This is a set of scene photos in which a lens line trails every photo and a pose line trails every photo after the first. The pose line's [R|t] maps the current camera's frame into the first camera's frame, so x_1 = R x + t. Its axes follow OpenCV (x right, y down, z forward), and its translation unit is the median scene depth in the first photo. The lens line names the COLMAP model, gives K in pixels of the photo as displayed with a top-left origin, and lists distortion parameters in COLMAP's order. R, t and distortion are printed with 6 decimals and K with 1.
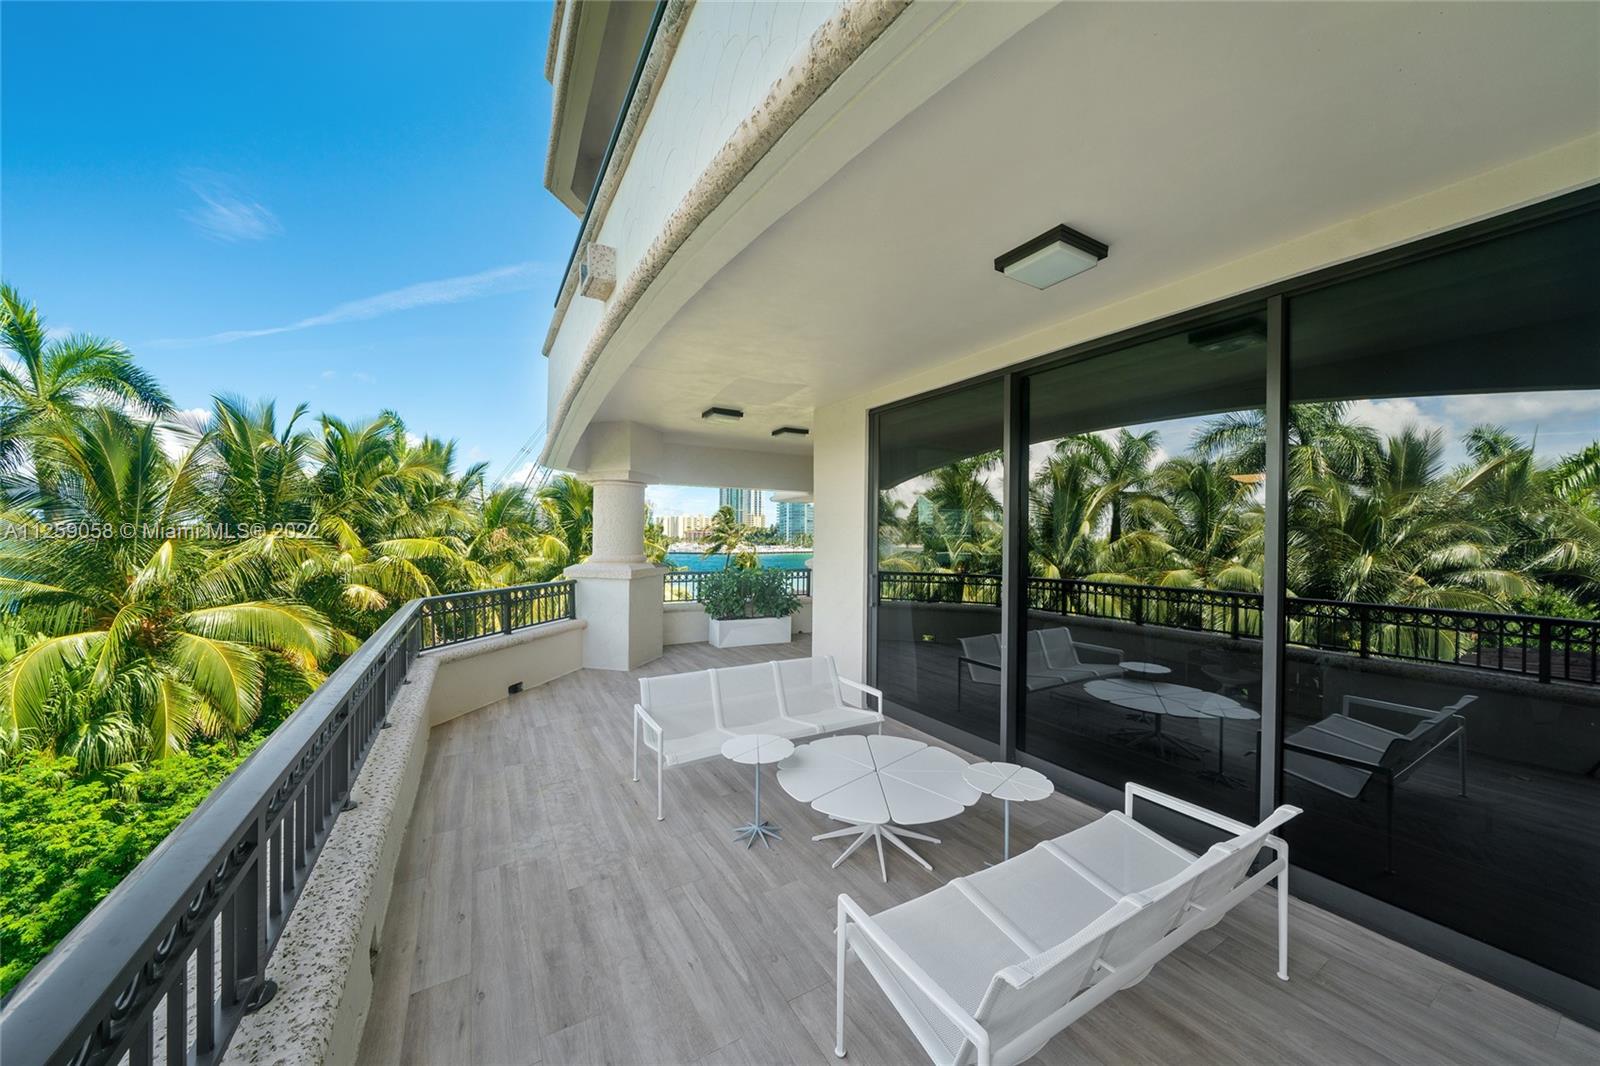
lens RADIAL K [[559.3, 0, 800.0], [0, 559.3, 533.0], [0, 0, 1]] dist [-0.000007, -0.000088]
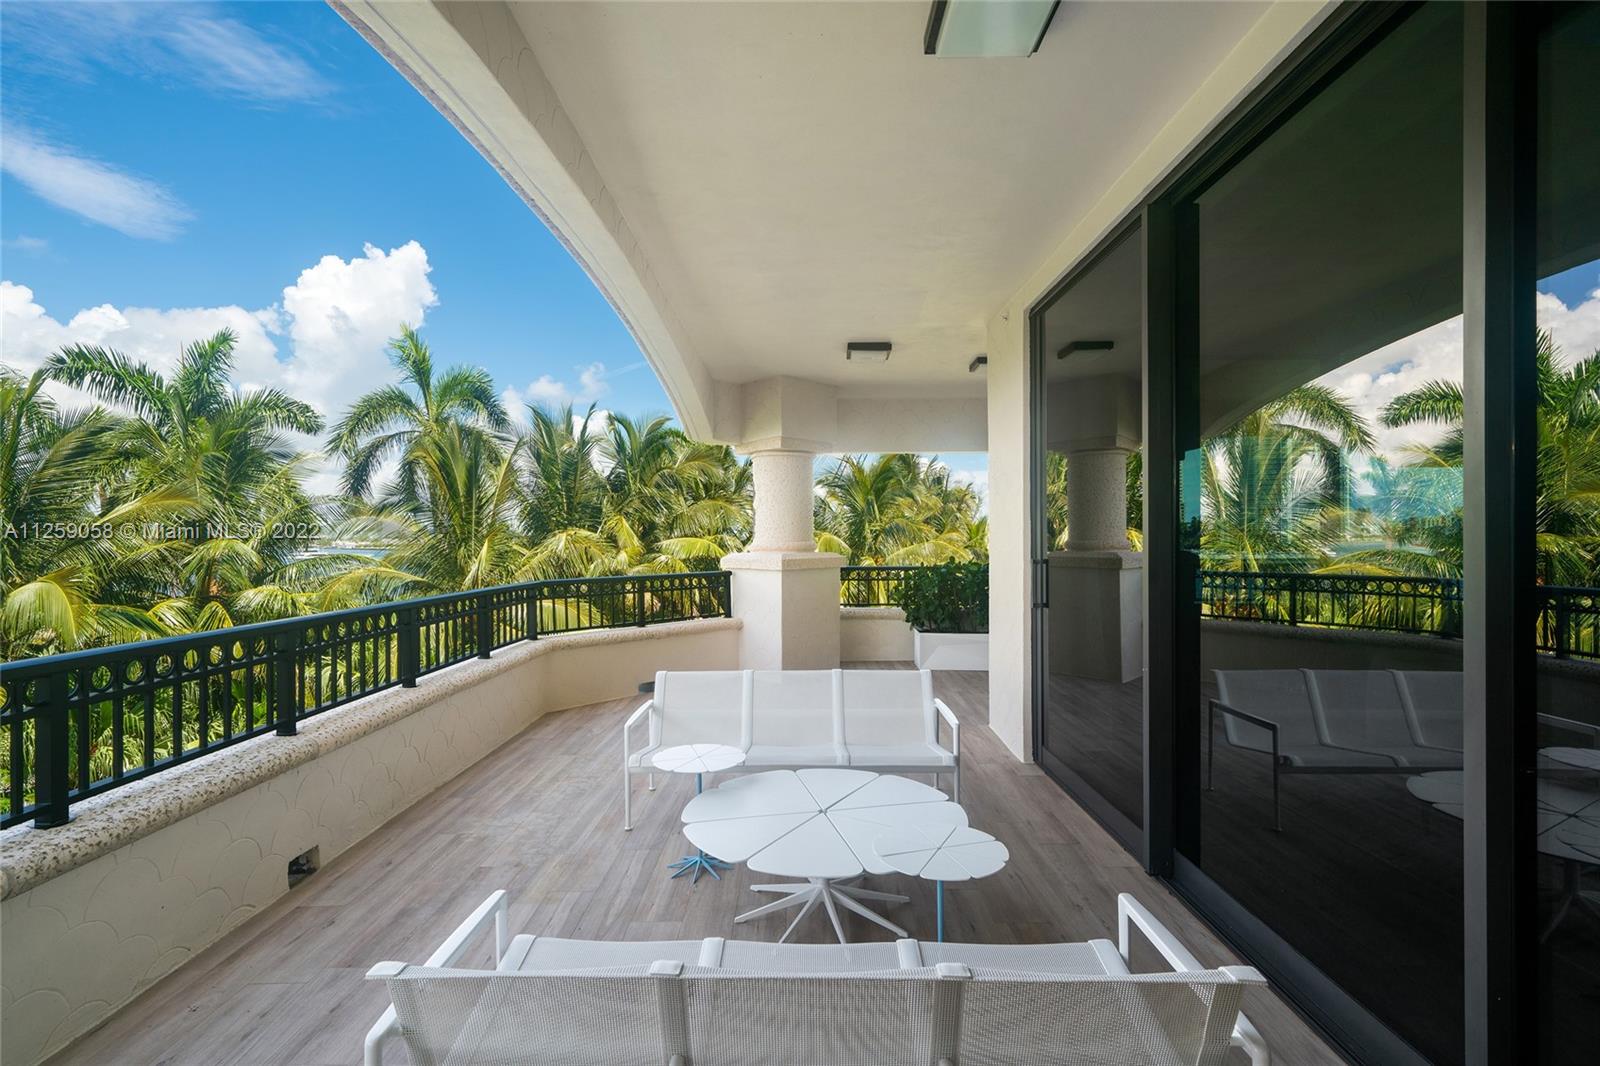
lens RADIAL K [[750.8, 0, 776.2], [0, 750.8, 533.0], [0, 0, 1]] dist [0.001577, 0.000316]
pose [[0.852439, -0.013821, -0.522644, 0.121809], [0.013629, 0.999898, -0.004213, 0.015306], [0.522649, -0.003532, 0.852541, 0.032200]]
